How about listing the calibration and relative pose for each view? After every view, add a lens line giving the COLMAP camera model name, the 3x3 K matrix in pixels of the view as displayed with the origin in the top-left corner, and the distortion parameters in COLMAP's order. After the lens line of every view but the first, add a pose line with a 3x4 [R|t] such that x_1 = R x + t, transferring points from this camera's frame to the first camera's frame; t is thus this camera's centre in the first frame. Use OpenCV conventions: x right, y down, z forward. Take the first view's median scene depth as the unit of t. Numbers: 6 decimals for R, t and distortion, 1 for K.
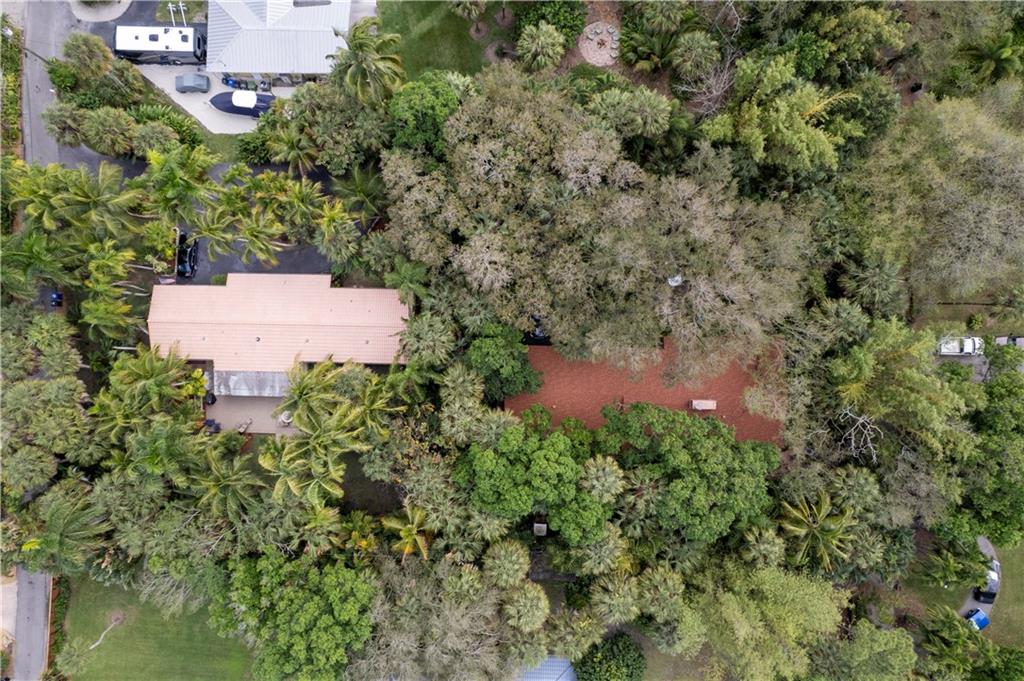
lens RADIAL K [[640.6, 0, 517.2], [0, 640.6, 351.9], [0, 0, 1]] dist [-0.077317, 0.057987]
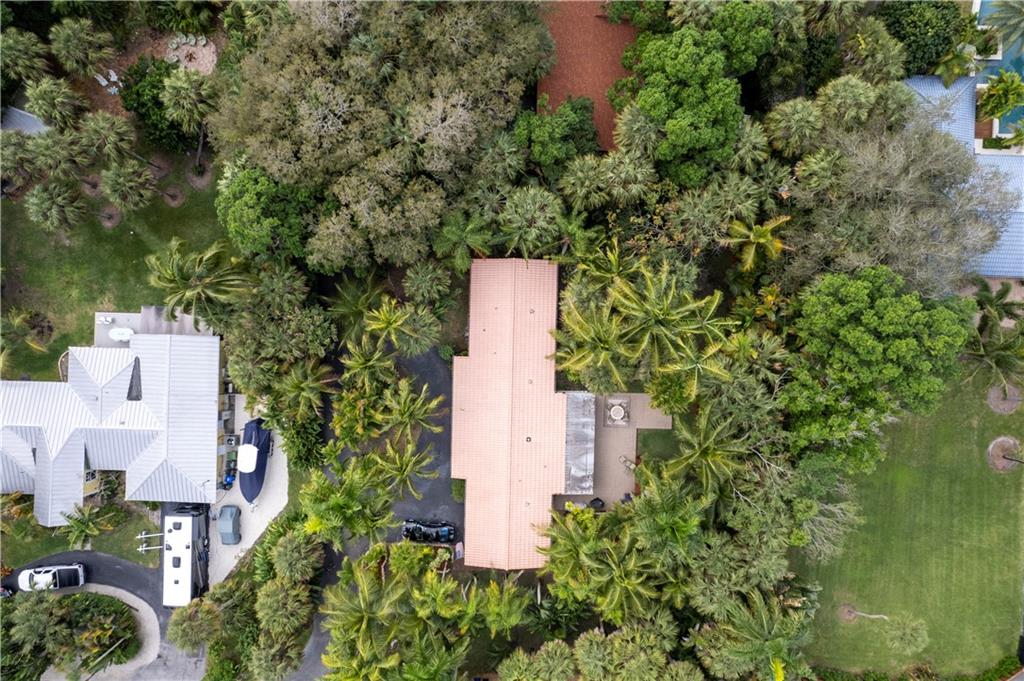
lens RADIAL K [[640.6, 0, 517.2], [0, 640.6, 351.9], [0, 0, 1]] dist [-0.077317, 0.057987]
pose [[0.001463, -0.999999, -0.000496, -0.311570], [0.999994, 0.001461, 0.003161, -0.041210], [-0.003160, -0.000501, 0.999995, 0.147533]]
